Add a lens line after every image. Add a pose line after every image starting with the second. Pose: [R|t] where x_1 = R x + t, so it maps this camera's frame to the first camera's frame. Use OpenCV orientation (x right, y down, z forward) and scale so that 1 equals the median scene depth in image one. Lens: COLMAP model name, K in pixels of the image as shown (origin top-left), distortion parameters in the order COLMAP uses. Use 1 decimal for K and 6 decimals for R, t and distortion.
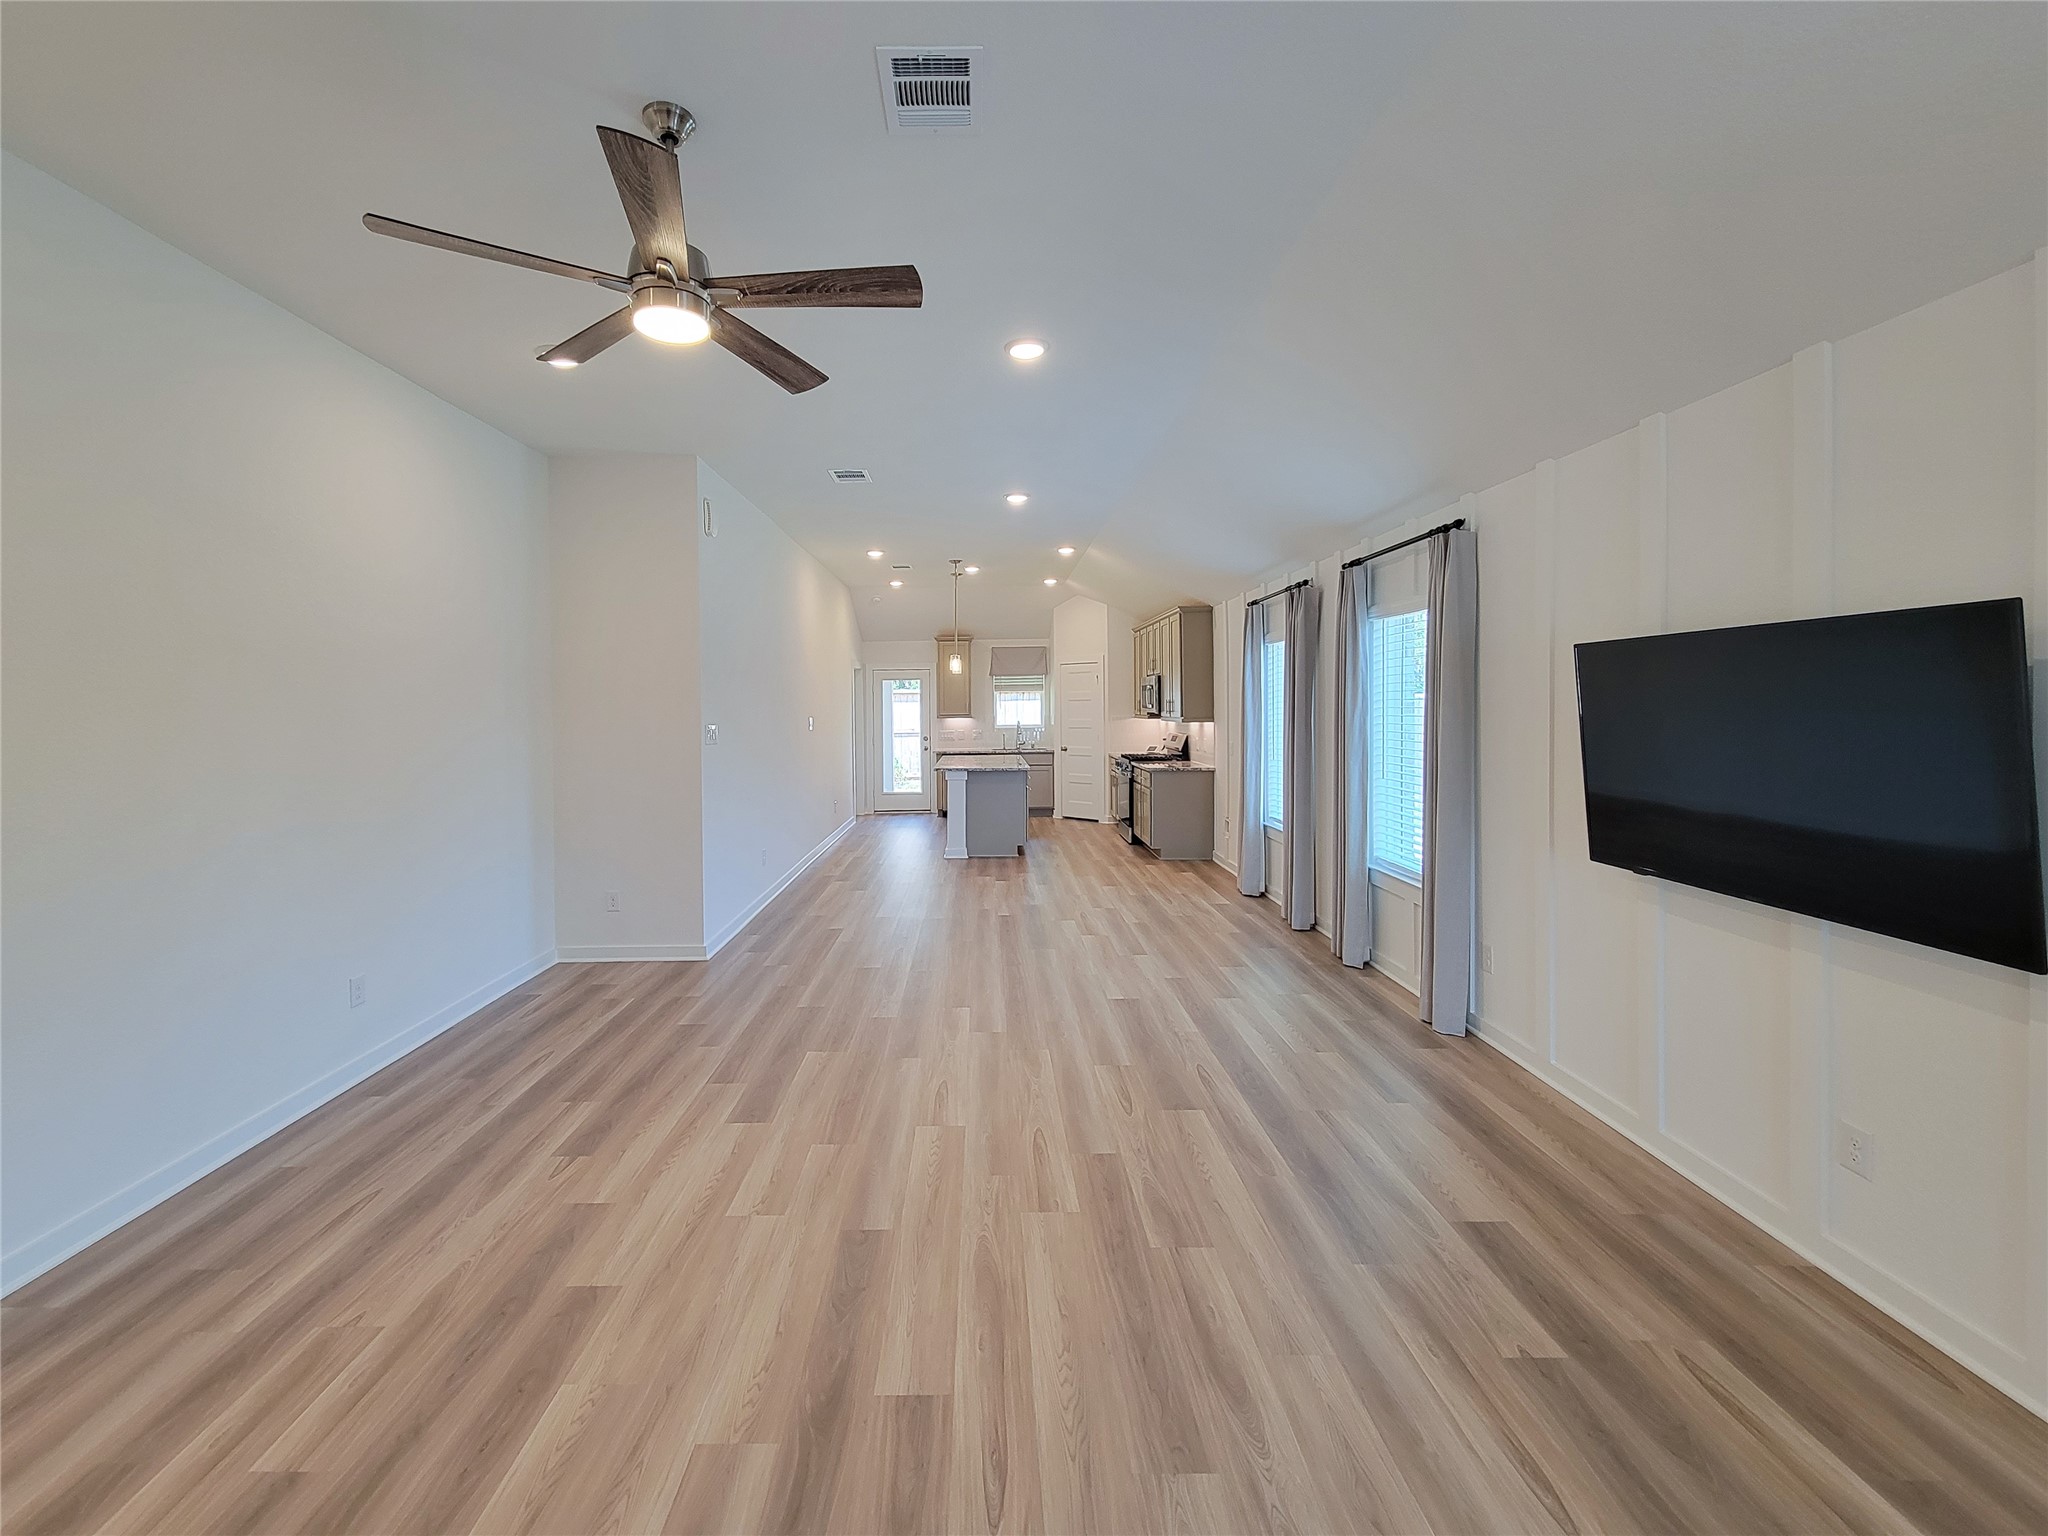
lens RADIAL K [[872.8, 0, 981.1], [0, 872.8, 718.1], [0, 0, 1]] dist [0.001712, -0.000159]
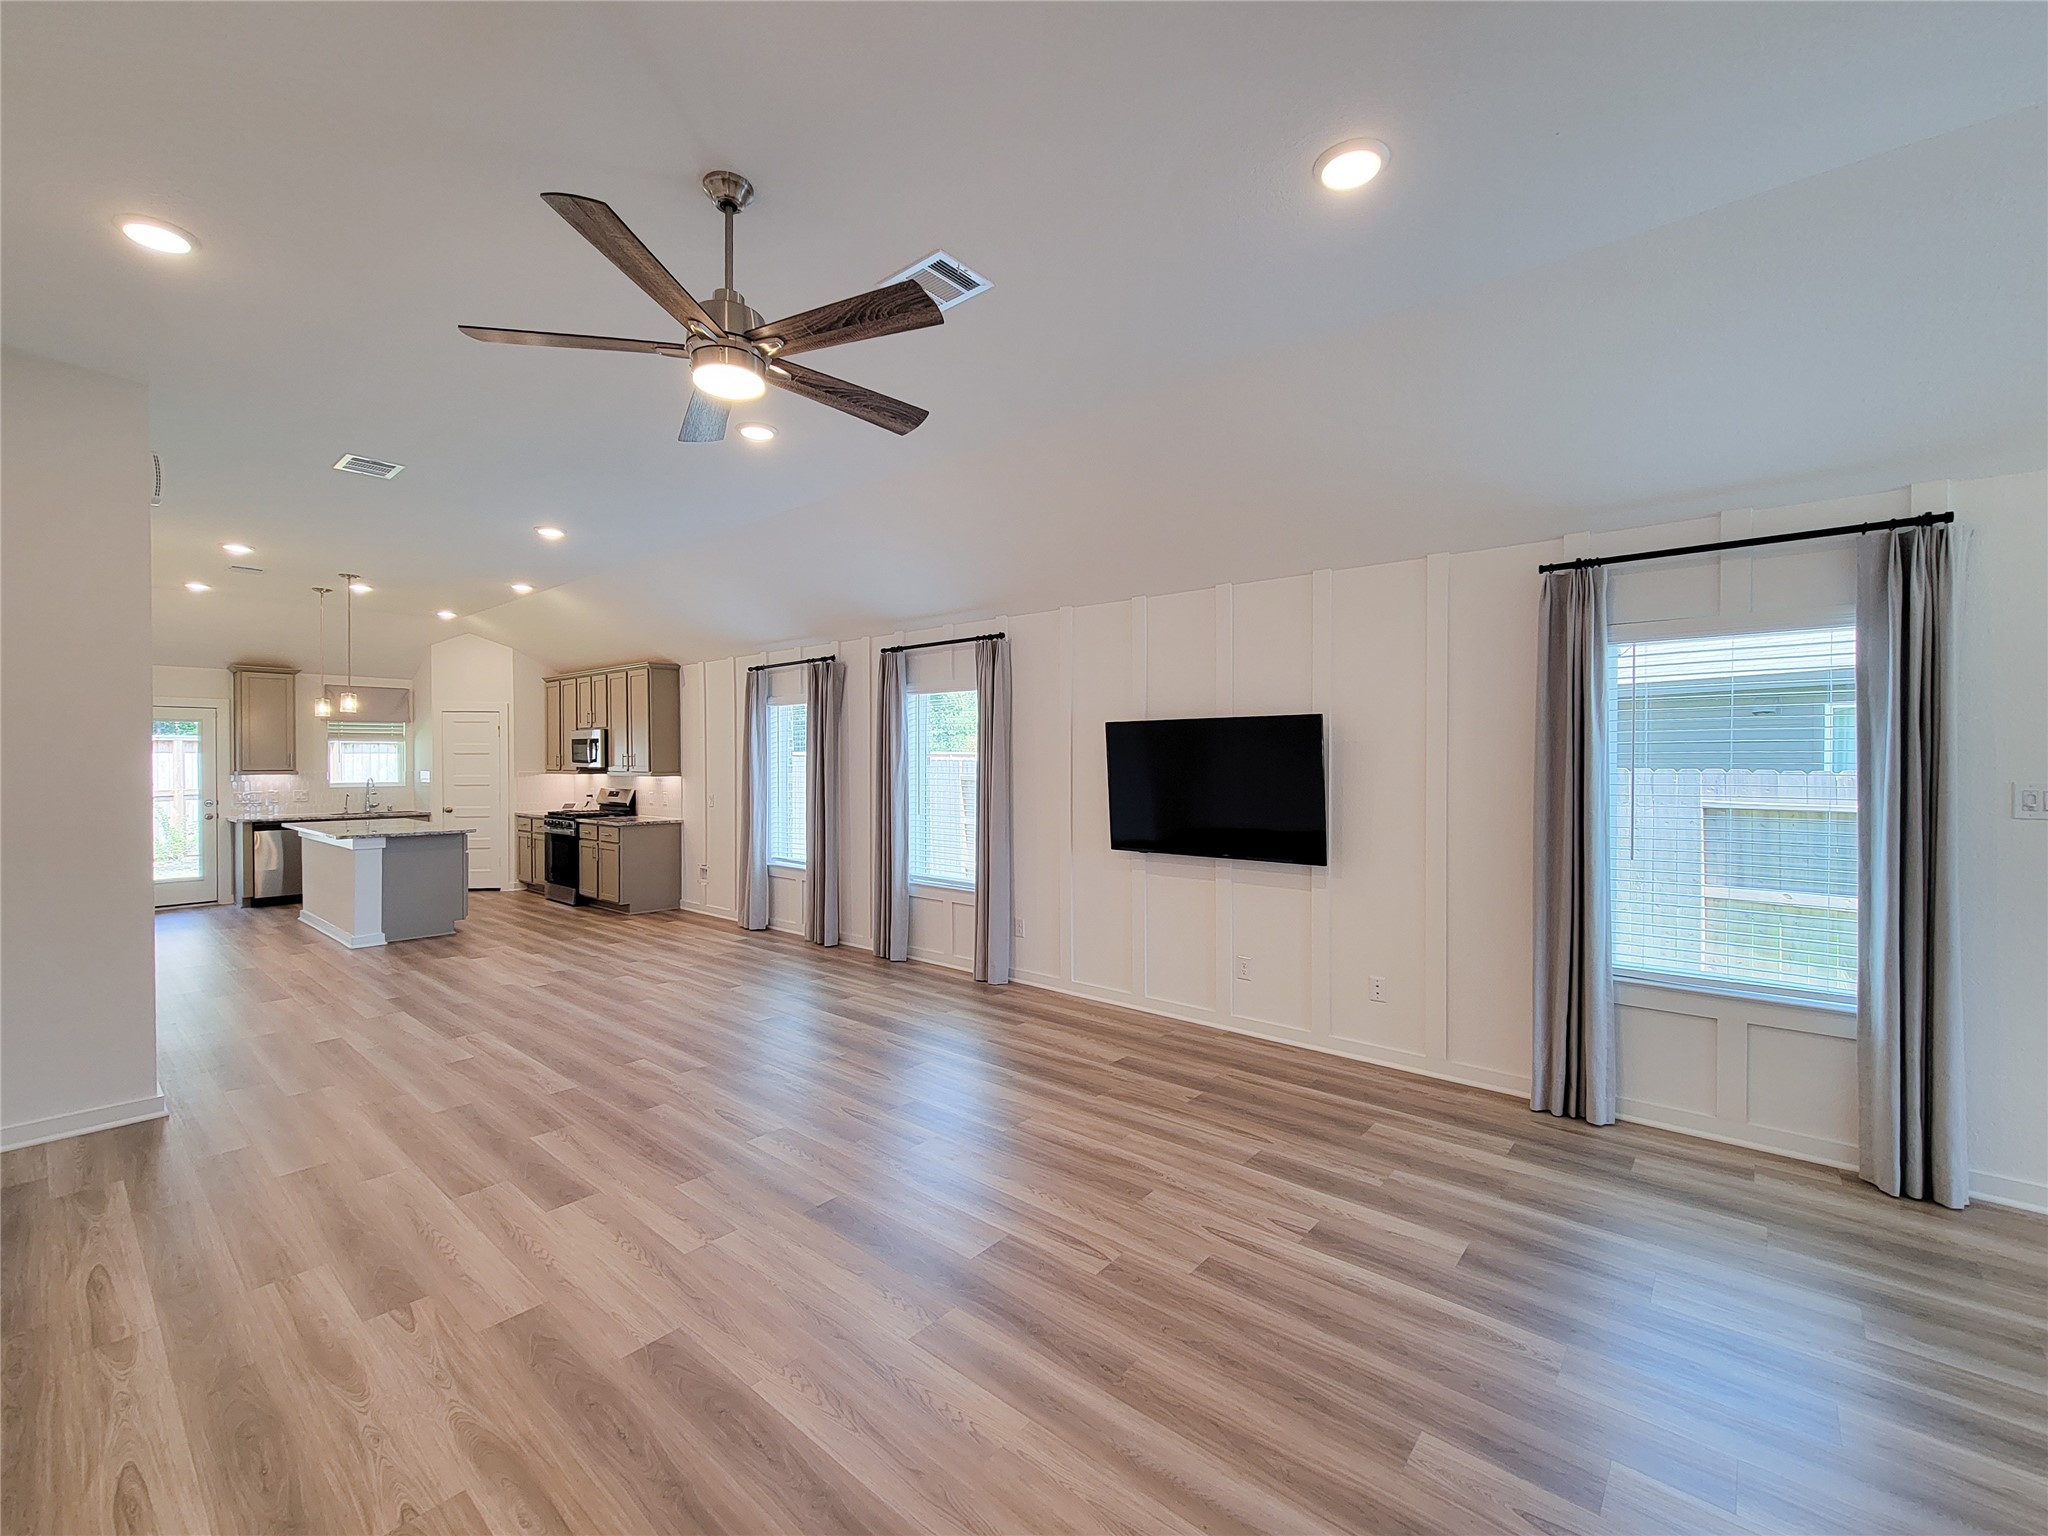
lens RADIAL K [[861.1, 0, 1041.9], [0, 861.1, 766.4], [0, 0, 1]] dist [0.000431, -0.000201]
pose [[0.631934, 0.005584, 0.775002, -0.546812], [0.005412, 0.999918, -0.011618, 0.015903], [-0.775004, 0.011536, 0.631851, 0.033983]]
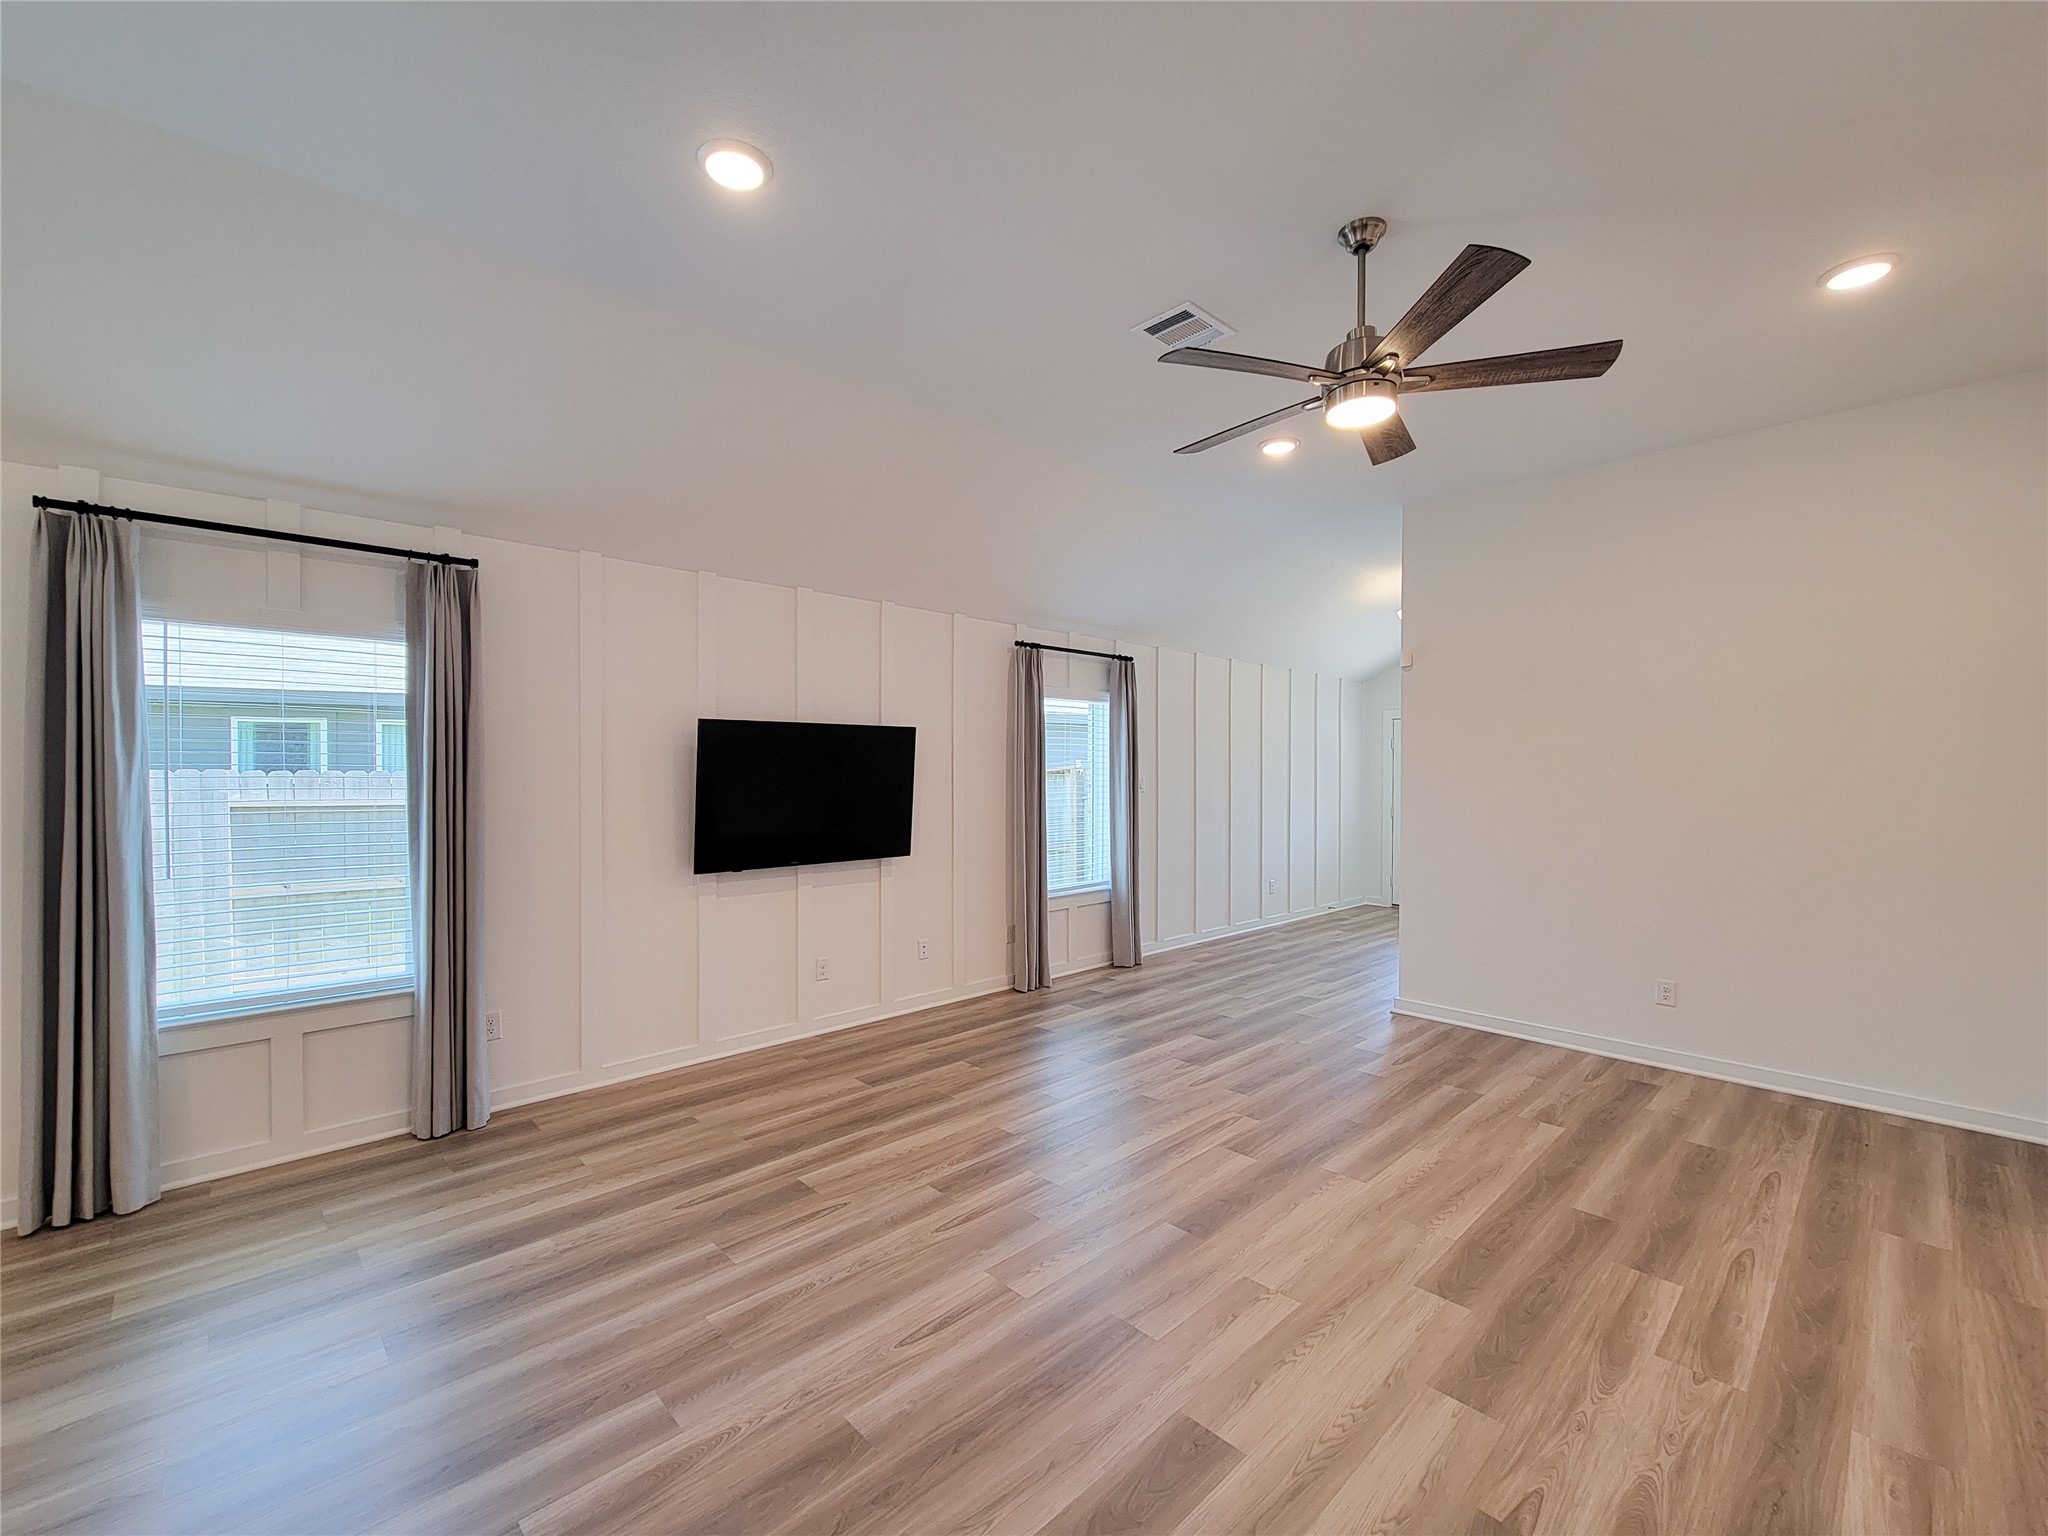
lens RADIAL K [[841.7, 0, 1024.1], [0, 841.7, 765.6], [0, 0, 1]] dist [0.001452, -0.000327]
pose [[-0.698469, 0.014750, 0.715488, -0.495351], [0.019078, 0.999816, -0.001988, 0.003334], [-0.715386, 0.012262, -0.698622, 1.234464]]
